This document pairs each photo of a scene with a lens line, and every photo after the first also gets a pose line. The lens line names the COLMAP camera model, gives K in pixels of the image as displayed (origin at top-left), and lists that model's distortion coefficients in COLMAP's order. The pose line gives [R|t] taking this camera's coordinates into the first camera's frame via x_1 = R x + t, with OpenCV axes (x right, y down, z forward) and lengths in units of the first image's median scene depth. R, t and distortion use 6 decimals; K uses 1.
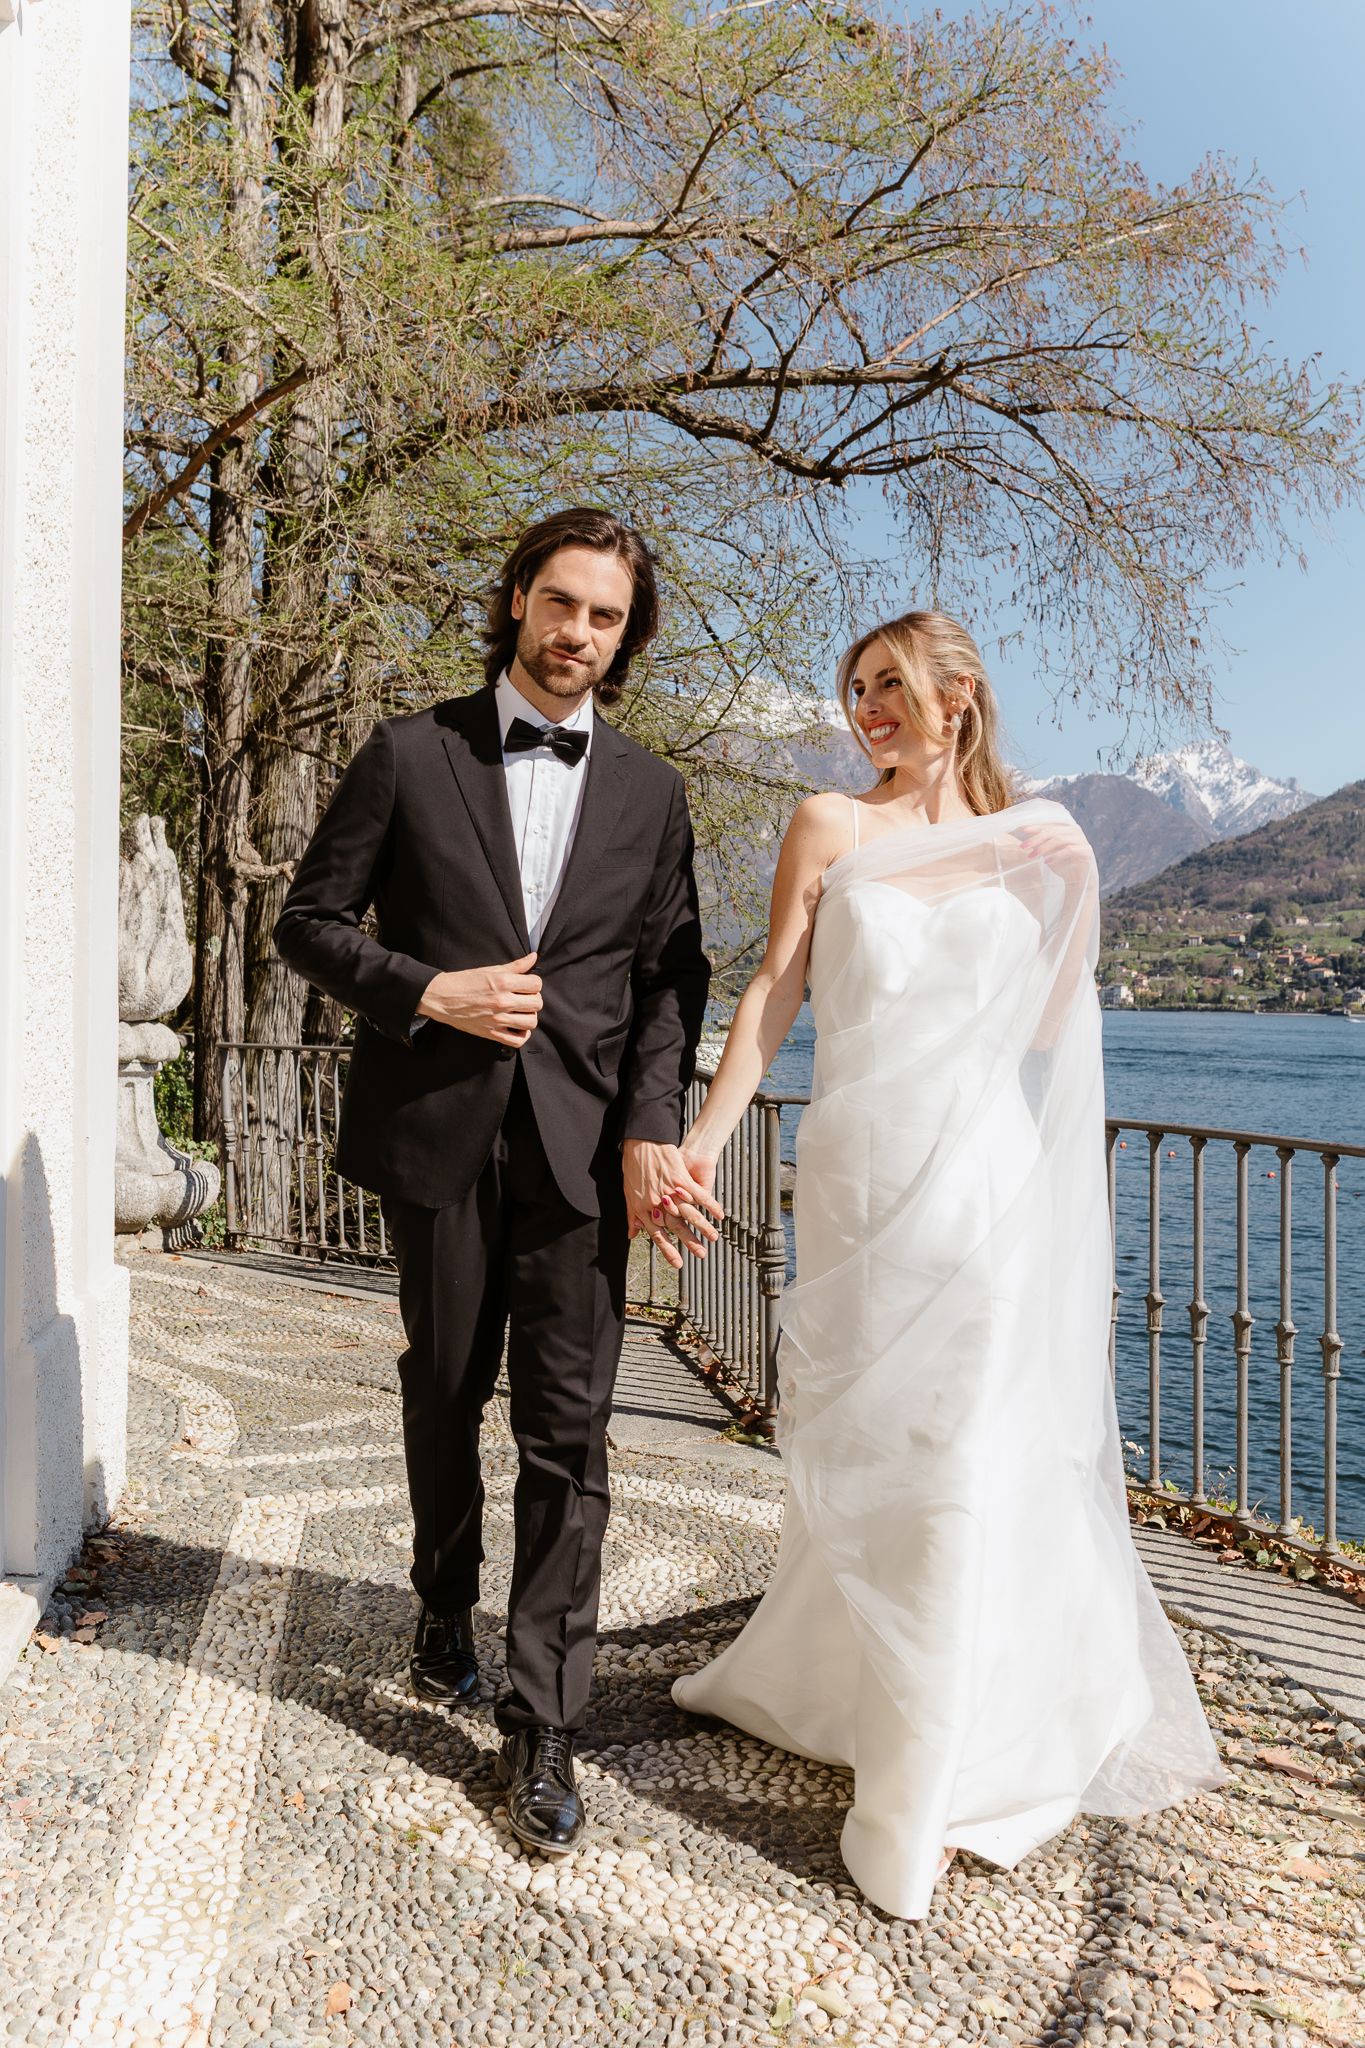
lens RADIAL K [[2281.5, 0, 682.5], [0, 2281.5, 1024.0], [0, 0, 1]] dist [0.000507, -0.011393]
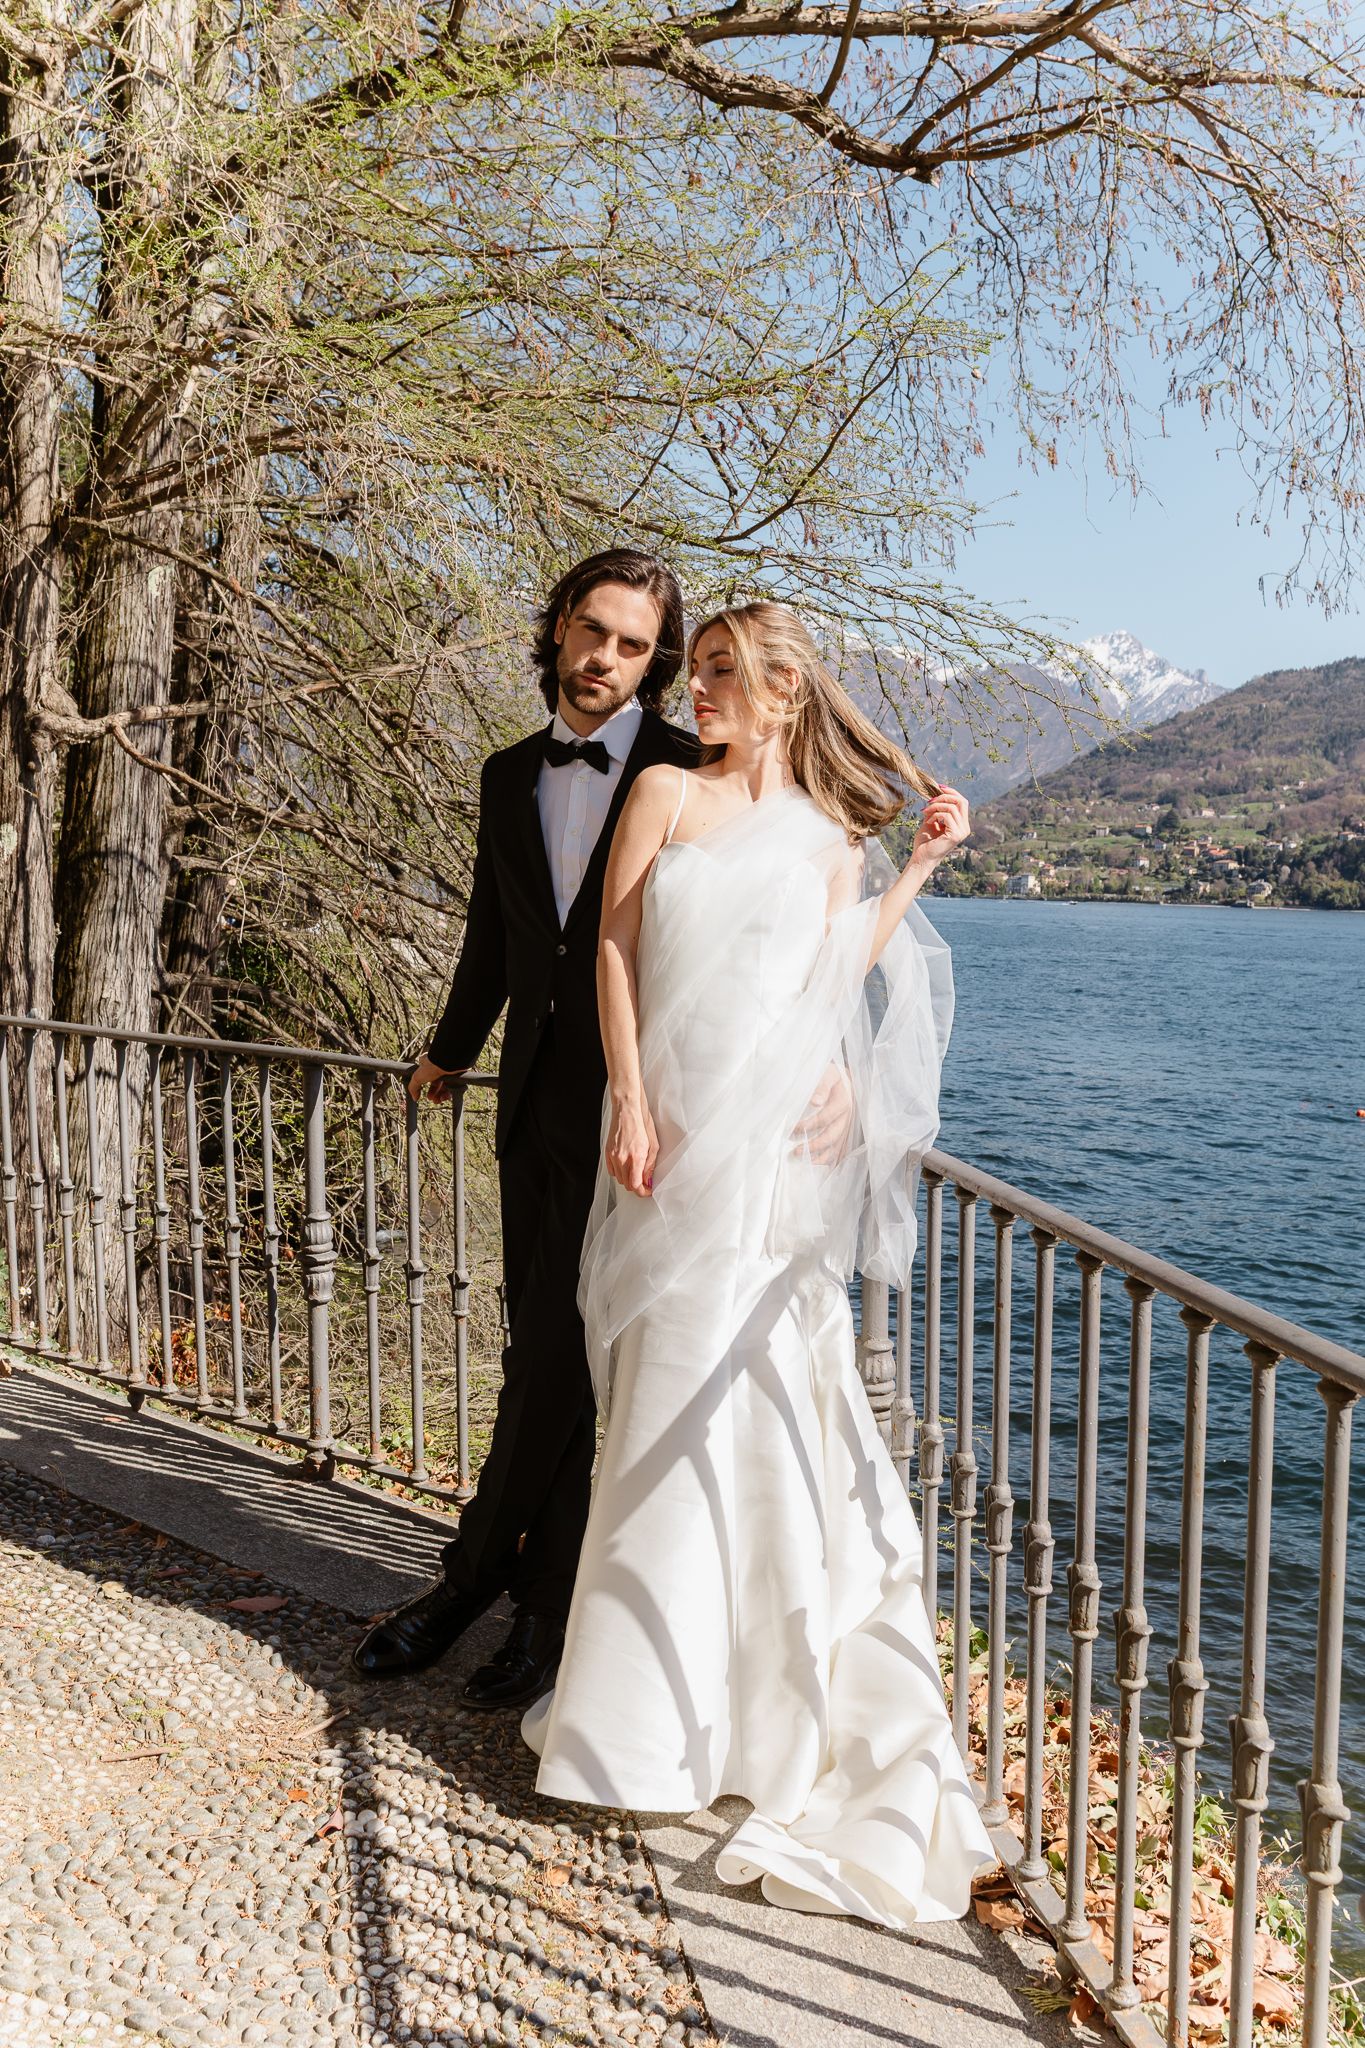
lens RADIAL K [[2281.5, 0, 682.5], [0, 2281.5, 1024.0], [0, 0, 1]] dist [0.000507, -0.011393]
pose [[0.999135, 0.008006, 0.040805, -0.032140], [-0.010039, 0.998705, 0.049879, -0.014097], [-0.040352, -0.050246, 0.997921, 0.300408]]
